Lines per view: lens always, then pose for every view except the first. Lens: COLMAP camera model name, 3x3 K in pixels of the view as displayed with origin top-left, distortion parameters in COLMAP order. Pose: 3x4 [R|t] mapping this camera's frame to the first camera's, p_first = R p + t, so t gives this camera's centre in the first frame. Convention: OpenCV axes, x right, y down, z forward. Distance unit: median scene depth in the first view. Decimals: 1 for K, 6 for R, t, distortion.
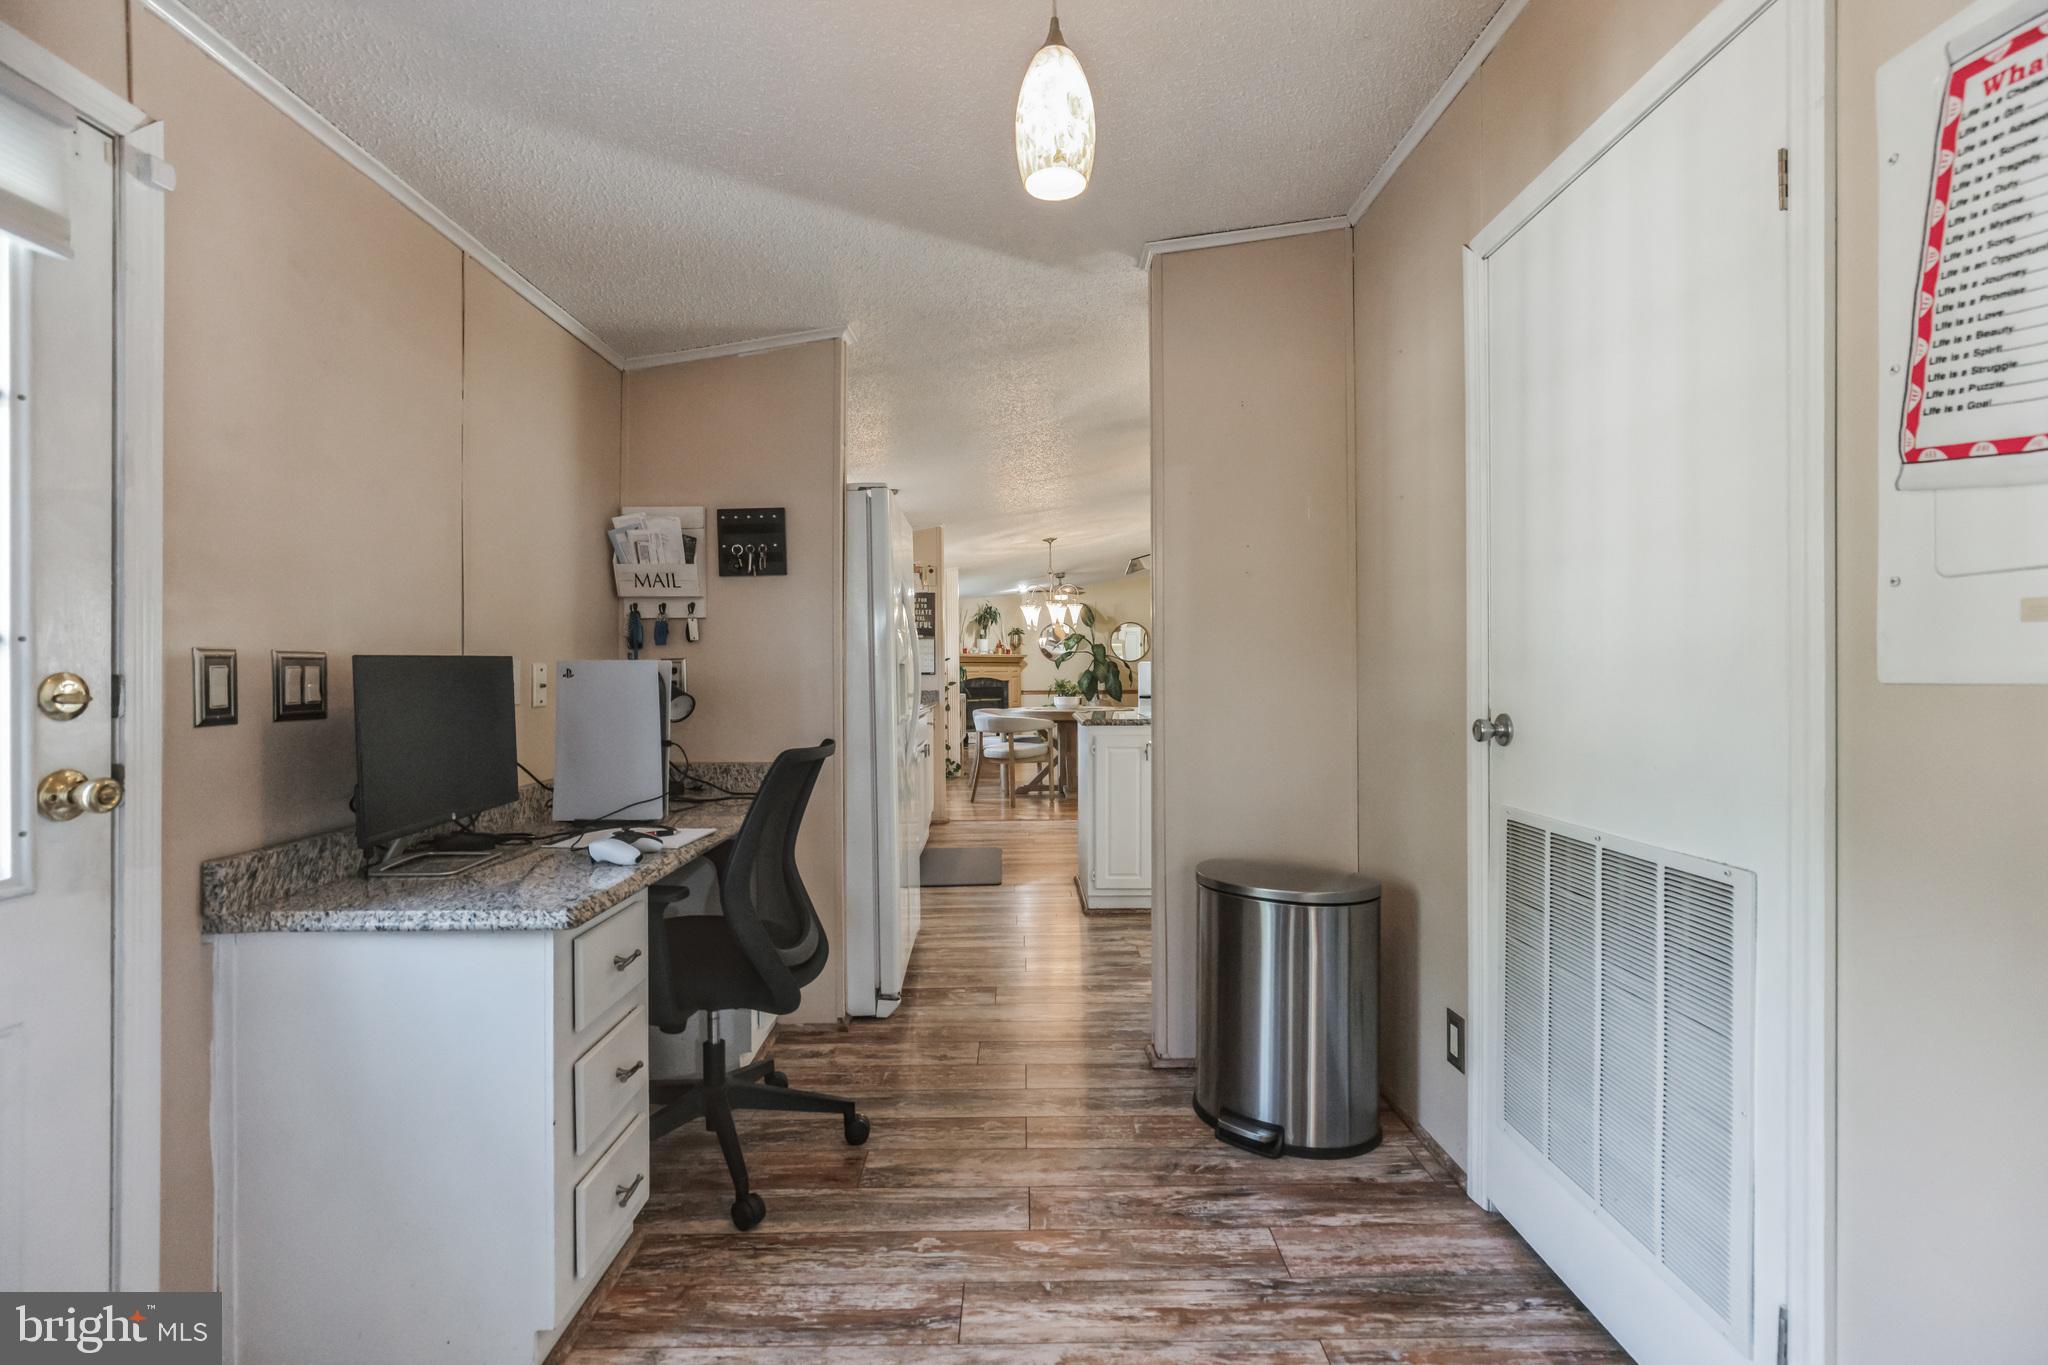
lens RADIAL K [[929.1, 0, 1024.0], [0, 929.1, 682.5], [0, 0, 1]] dist [-0.014132, 0.000153]
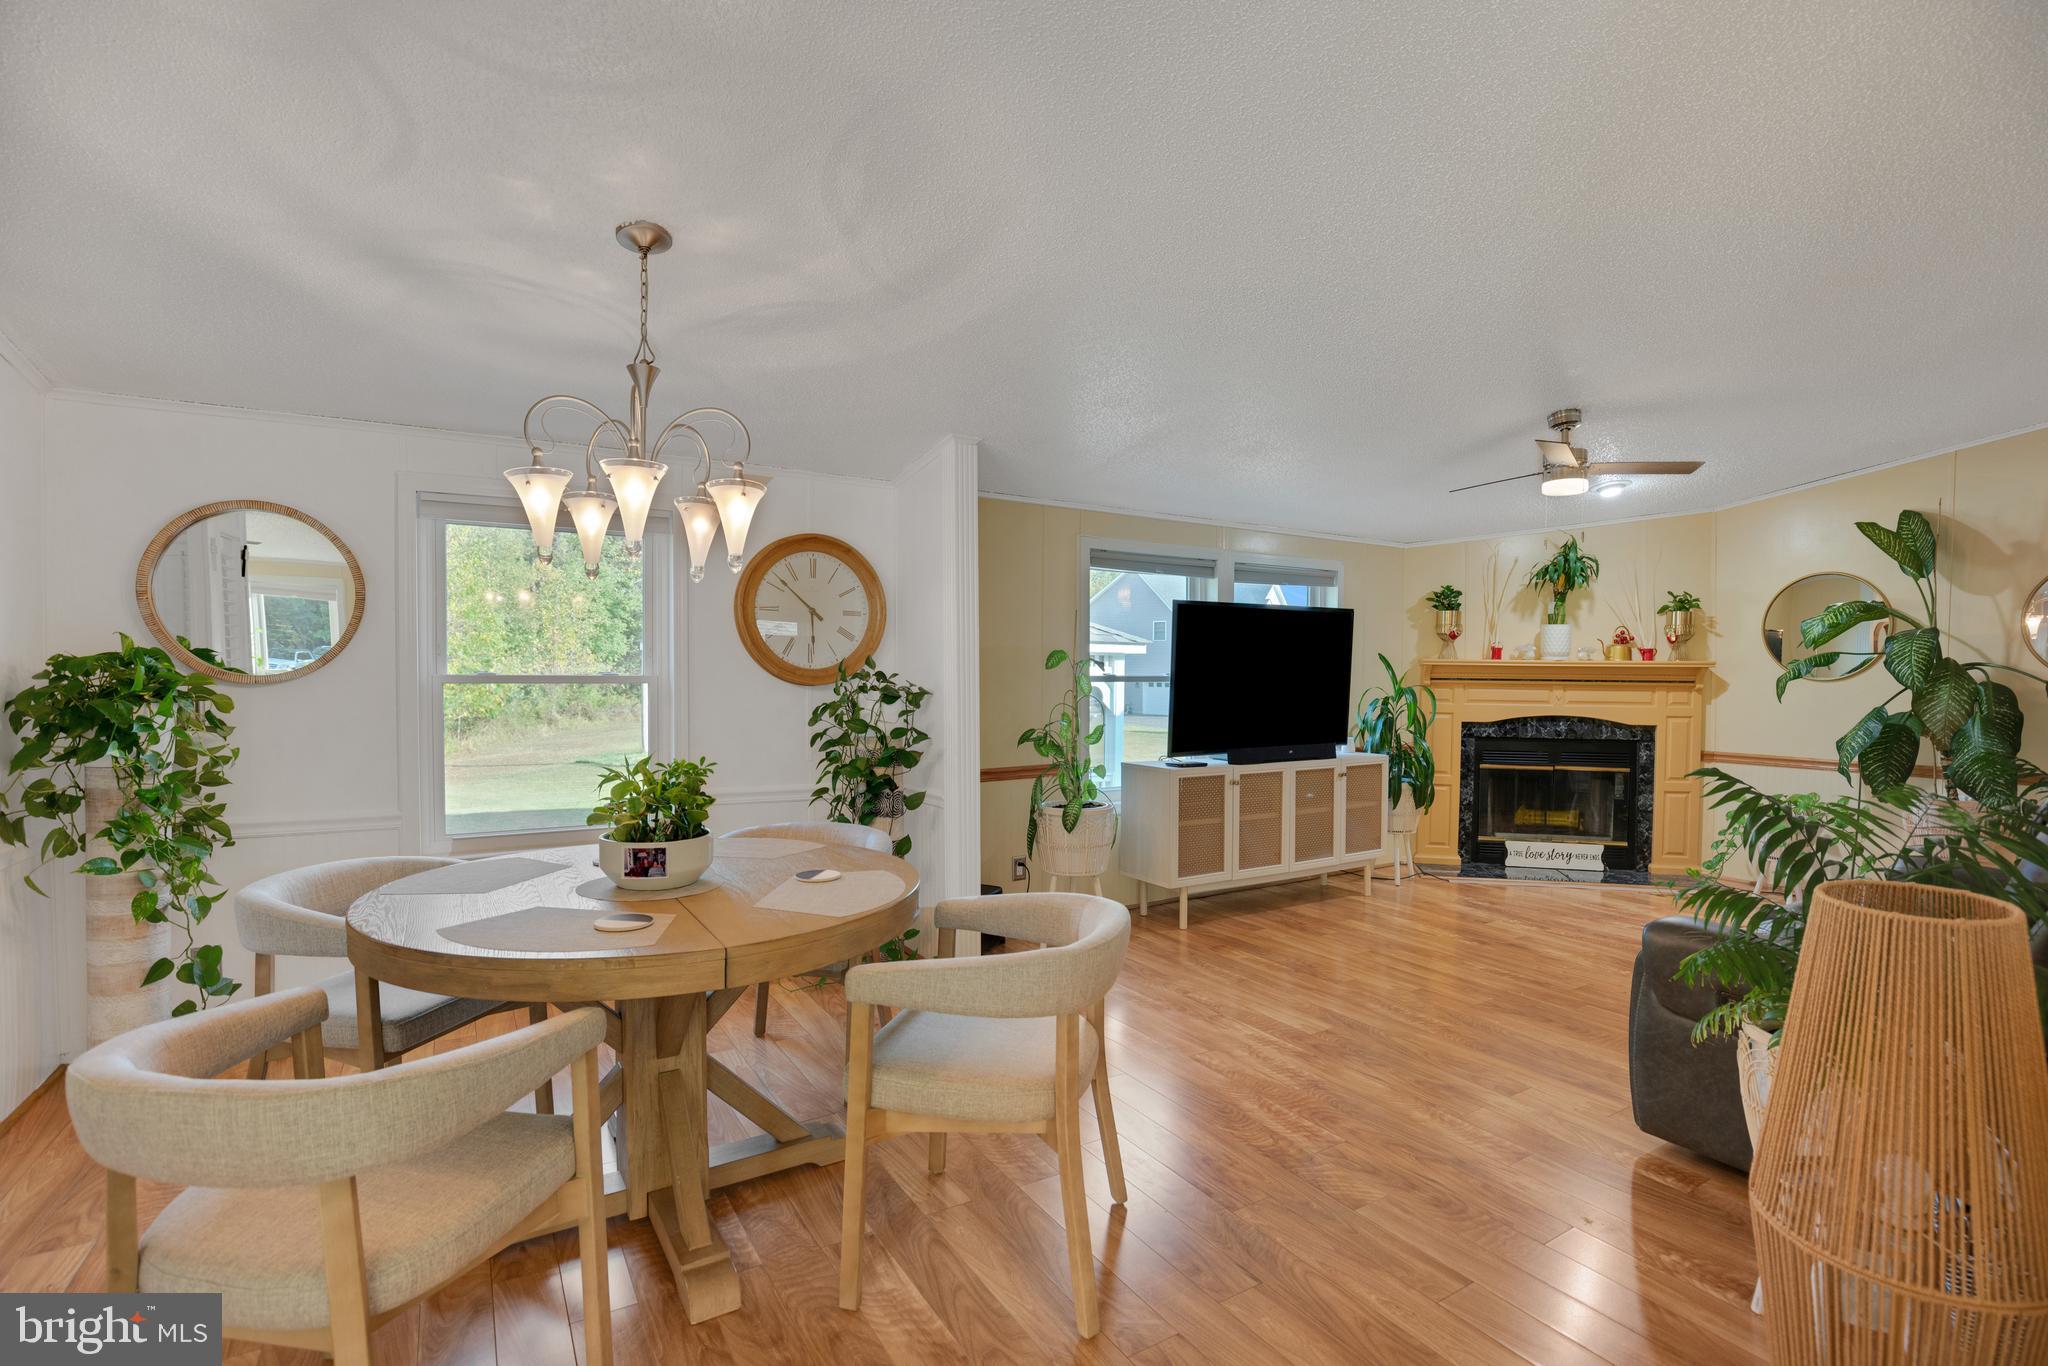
lens RADIAL K [[955.5, 0, 1043.0], [0, 955.5, 697.5], [0, 0, 1]] dist [-0.025093, 0.000788]
pose [[0.519850, 0.032383, -0.853644, 0.202176], [-0.022413, 0.999454, 0.024266, -0.018787], [0.853964, 0.006518, 0.520292, 0.575693]]
